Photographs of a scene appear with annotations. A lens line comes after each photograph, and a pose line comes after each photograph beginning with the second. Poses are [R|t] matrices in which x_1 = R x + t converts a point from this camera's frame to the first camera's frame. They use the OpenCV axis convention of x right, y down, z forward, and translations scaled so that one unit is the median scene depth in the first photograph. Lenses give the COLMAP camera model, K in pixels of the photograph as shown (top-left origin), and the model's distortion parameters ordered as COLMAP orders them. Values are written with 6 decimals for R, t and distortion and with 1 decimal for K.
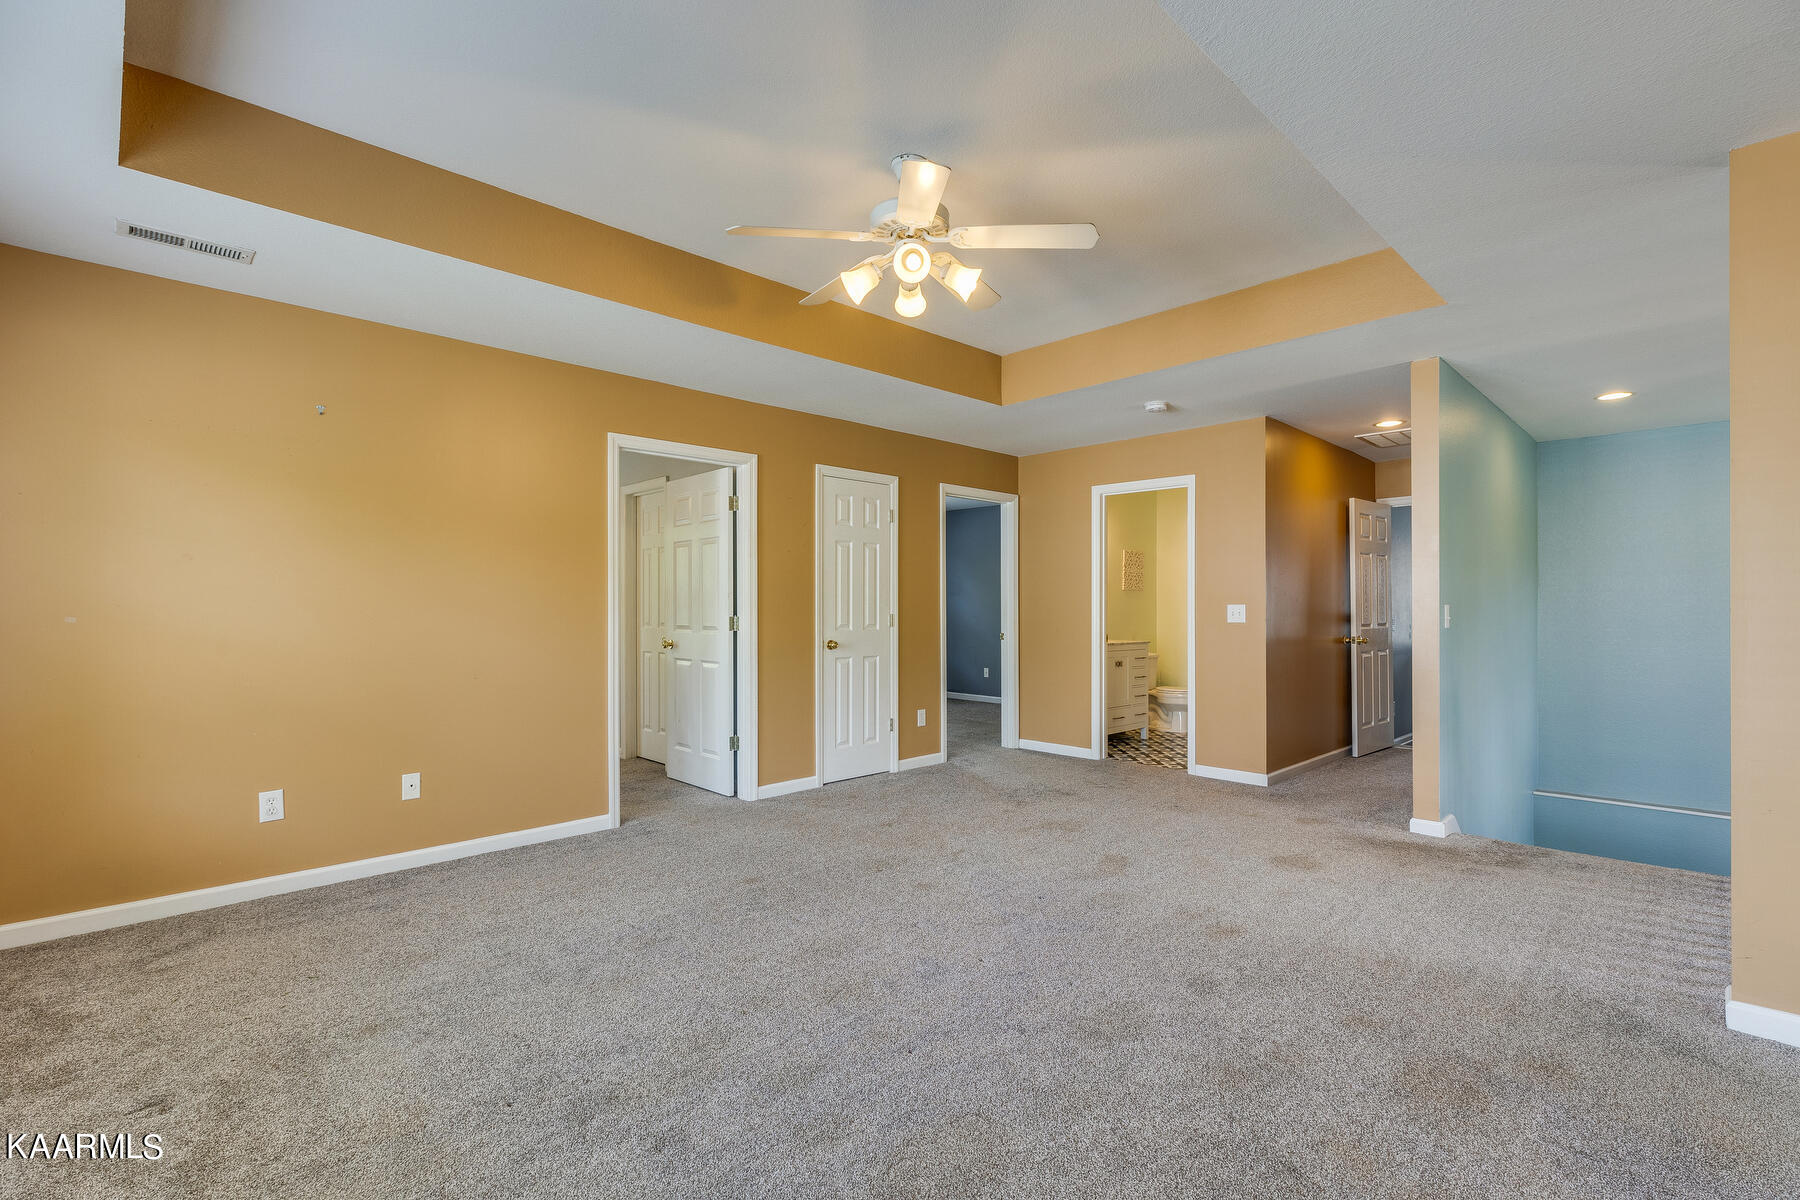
lens RADIAL K [[809.7, 0, 900.0], [0, 809.7, 600.0], [0, 0, 1]] dist [-0.002382, -0.000003]
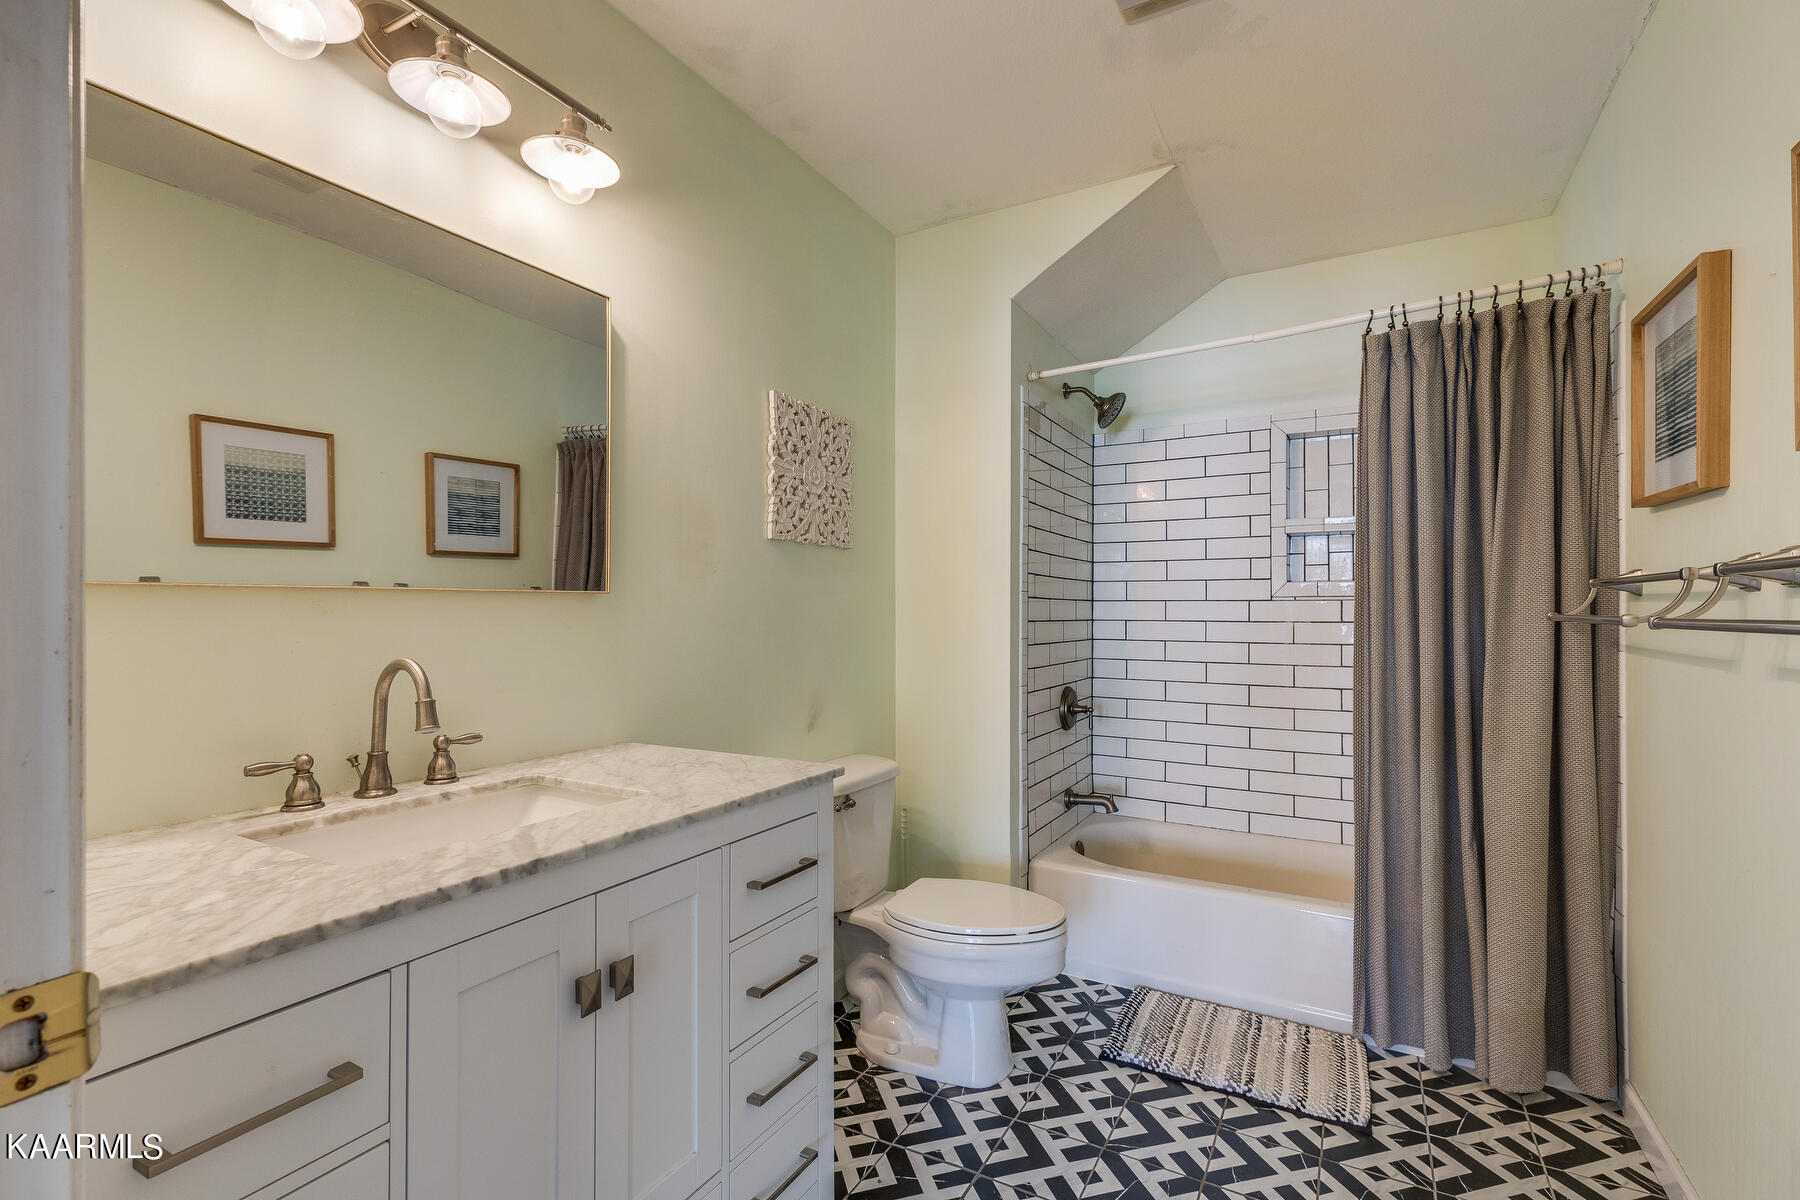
lens RADIAL K [[809.7, 0, 900.0], [0, 809.7, 600.0], [0, 0, 1]] dist [-0.002382, -0.000003]
pose [[0.962054, 0.001682, 0.272854, 0.350108], [-0.000586, 0.999991, -0.004100, 0.012223], [-0.272859, 0.003785, 0.962047, 1.047059]]
